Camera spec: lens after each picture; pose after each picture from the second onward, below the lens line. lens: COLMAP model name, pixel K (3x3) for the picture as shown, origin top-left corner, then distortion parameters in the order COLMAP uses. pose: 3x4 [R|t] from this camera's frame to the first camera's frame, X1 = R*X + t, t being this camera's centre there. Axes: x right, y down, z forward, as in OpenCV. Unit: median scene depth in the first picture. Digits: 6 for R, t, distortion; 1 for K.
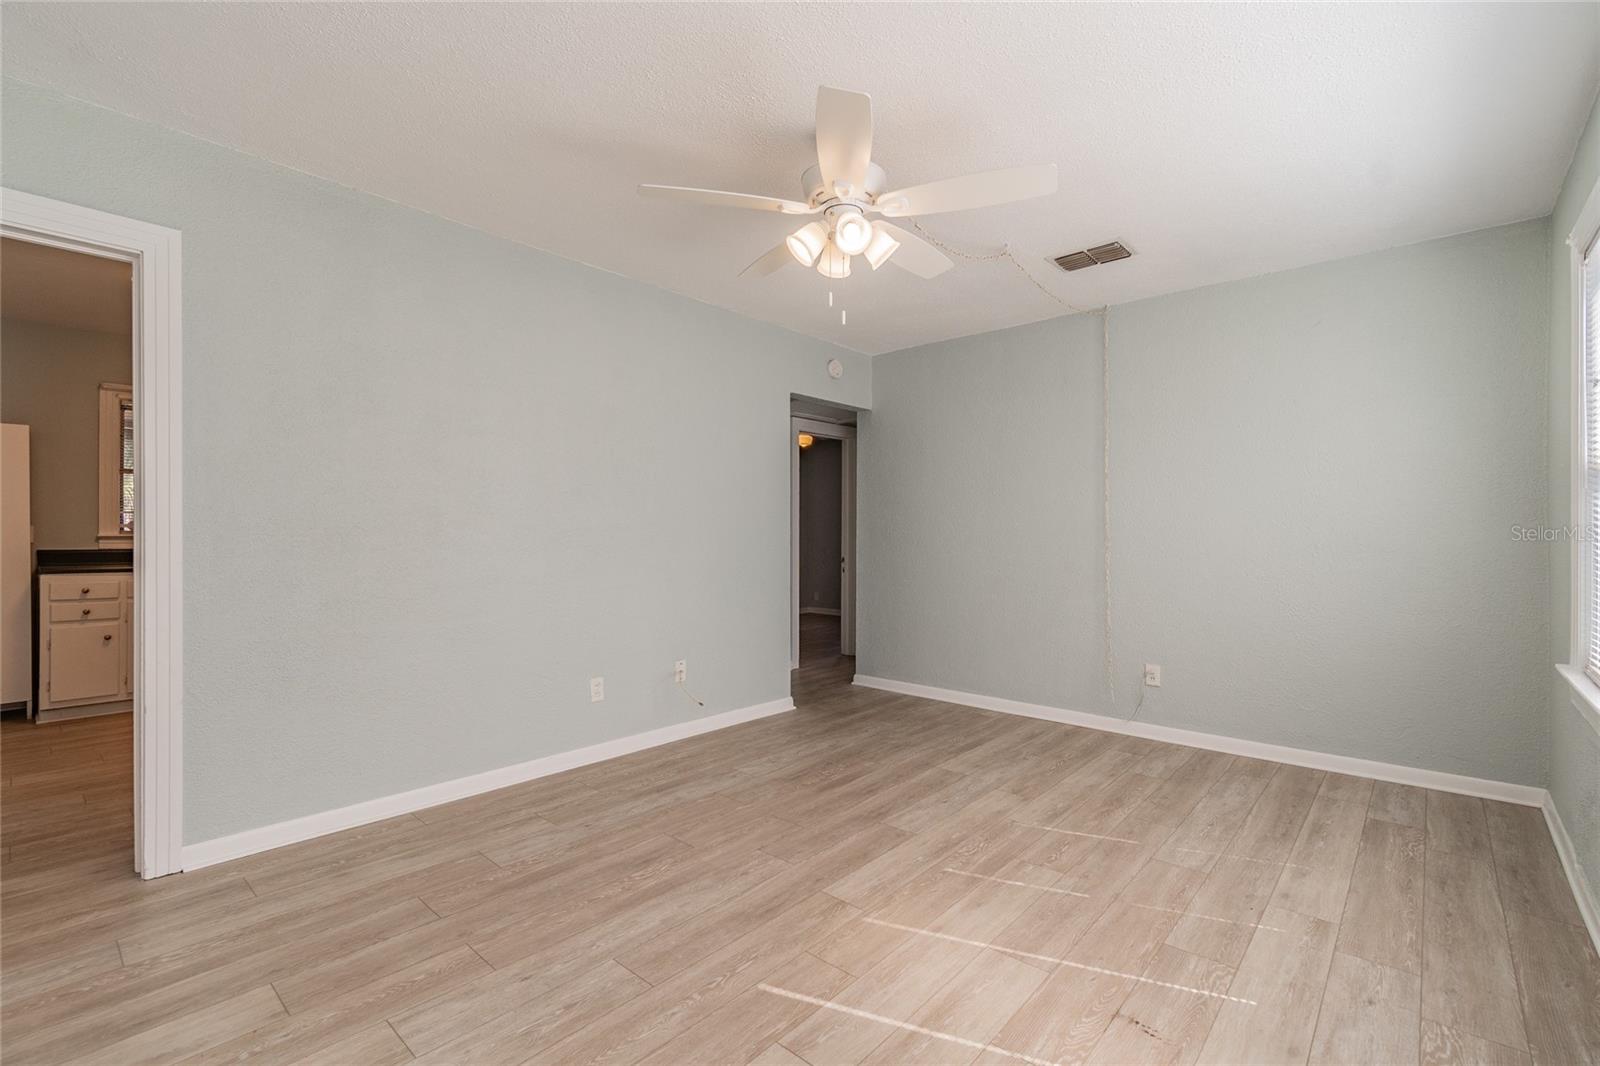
lens RADIAL K [[716.1, 0, 835.1], [0, 716.1, 530.2], [0, 0, 1]] dist [0.002223, -0.000400]
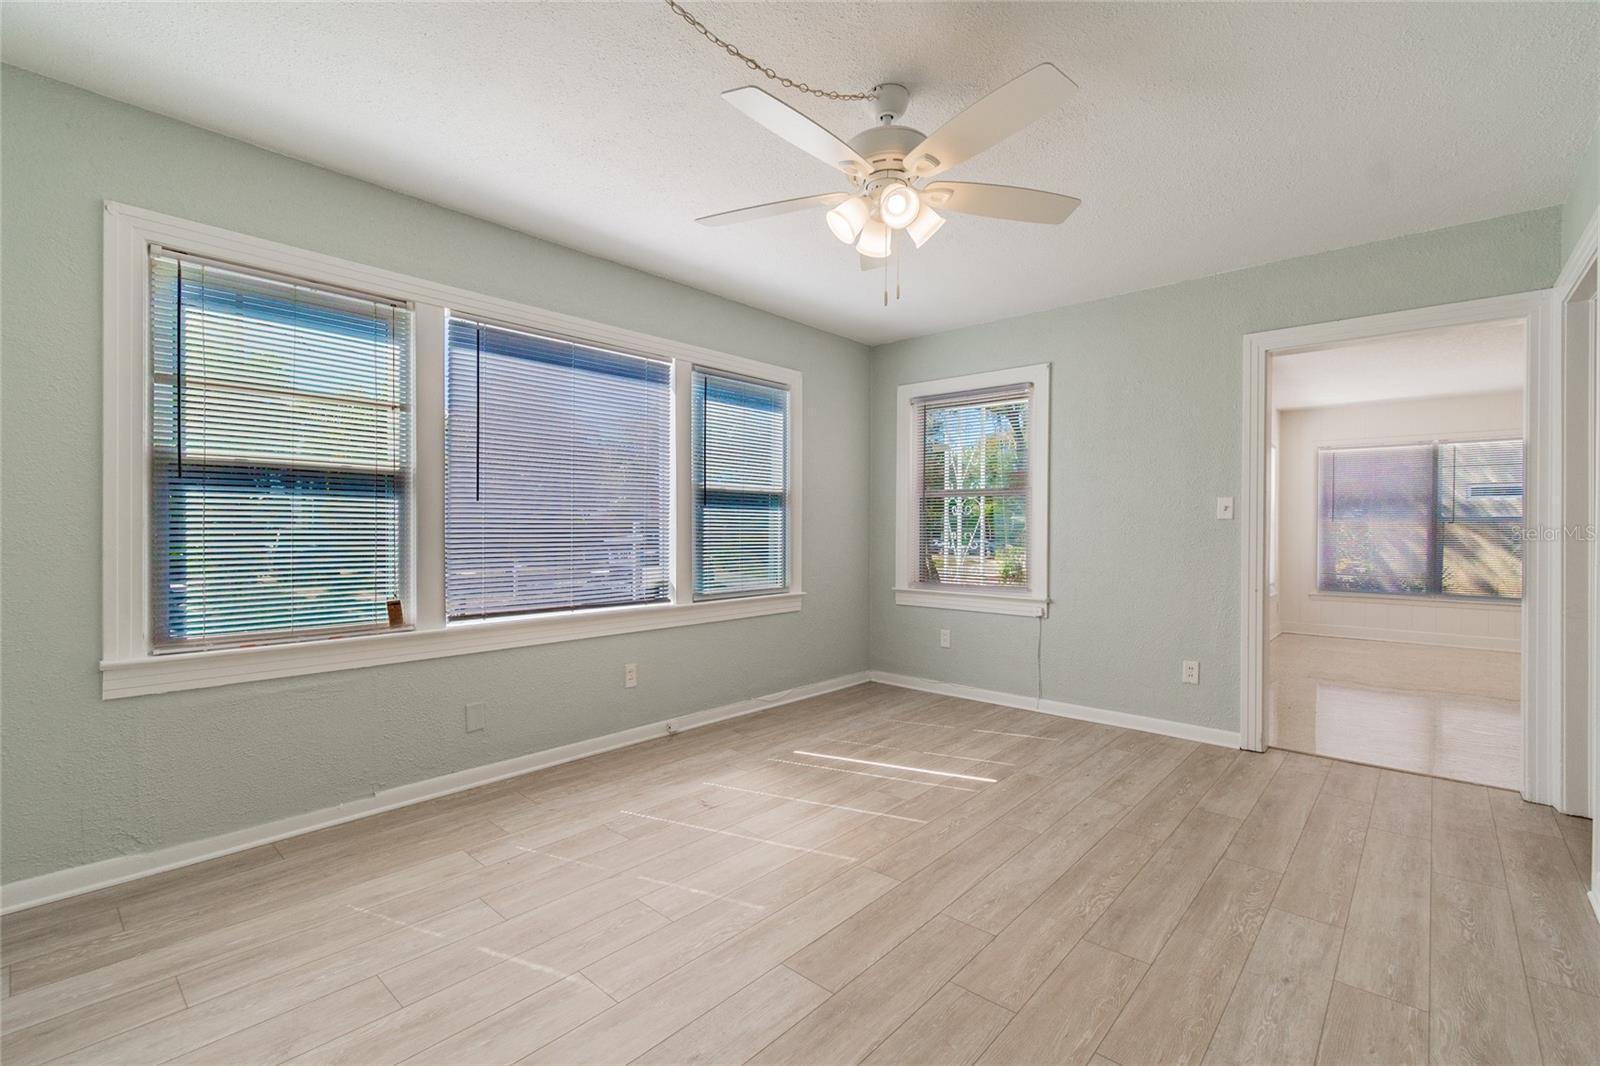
lens RADIAL K [[716.1, 0, 835.1], [0, 716.1, 530.2], [0, 0, 1]] dist [0.002223, -0.000400]
pose [[-0.999972, -0.007262, 0.002013, 0.074248], [-0.007268, 0.999970, -0.002842, 0.013951], [-0.001992, -0.002857, -0.999994, 1.966114]]
